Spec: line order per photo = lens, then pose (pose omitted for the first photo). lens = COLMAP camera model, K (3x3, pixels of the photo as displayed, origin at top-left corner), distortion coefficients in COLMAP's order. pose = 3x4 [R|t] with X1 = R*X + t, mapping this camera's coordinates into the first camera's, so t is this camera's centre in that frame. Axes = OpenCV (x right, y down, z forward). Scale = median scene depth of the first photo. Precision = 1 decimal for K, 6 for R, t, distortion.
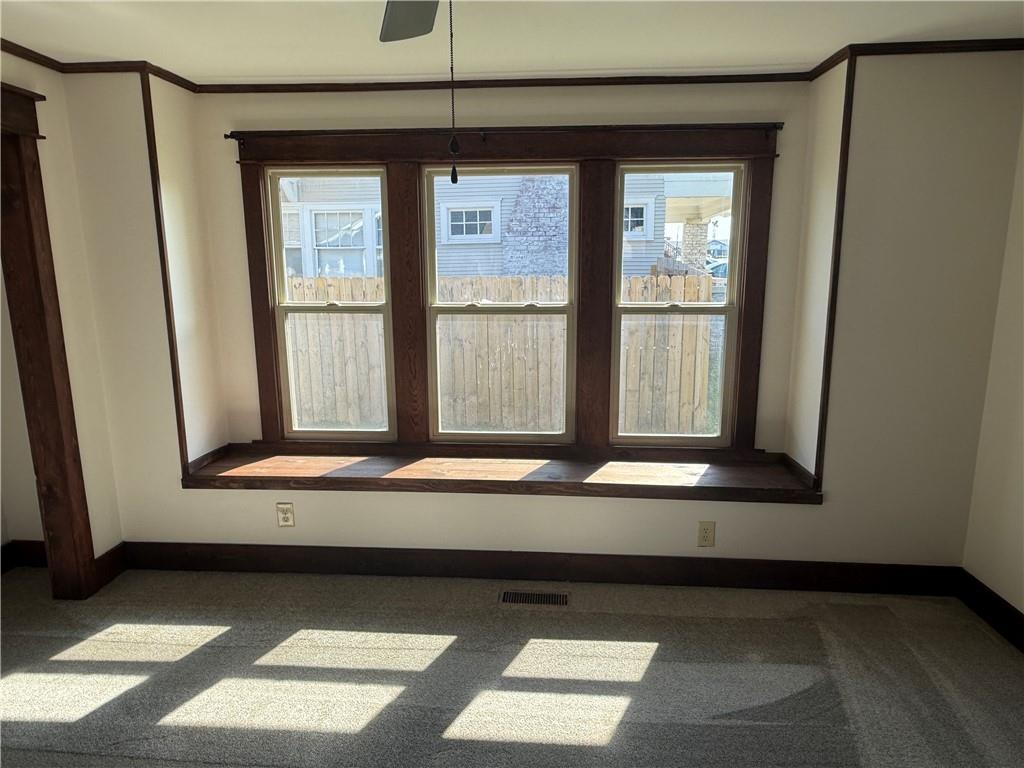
lens RADIAL K [[669.4, 0, 515.3], [0, 669.4, 389.0], [0, 0, 1]] dist [-0.000914, 0.003812]
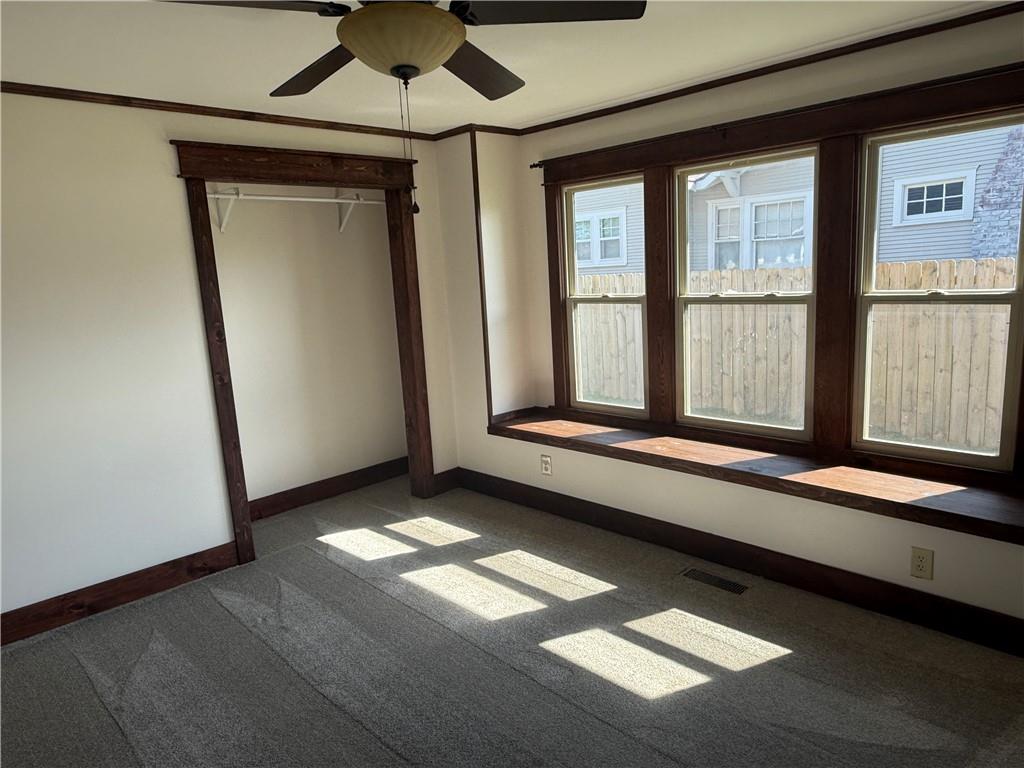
lens RADIAL K [[669.4, 0, 515.3], [0, 669.4, 389.0], [0, 0, 1]] dist [-0.000914, 0.003812]
pose [[0.749280, 0.080998, -0.657282, 0.403816], [-0.073425, 0.996534, 0.039102, 0.001217], [0.658171, 0.018963, 0.752630, 0.017177]]
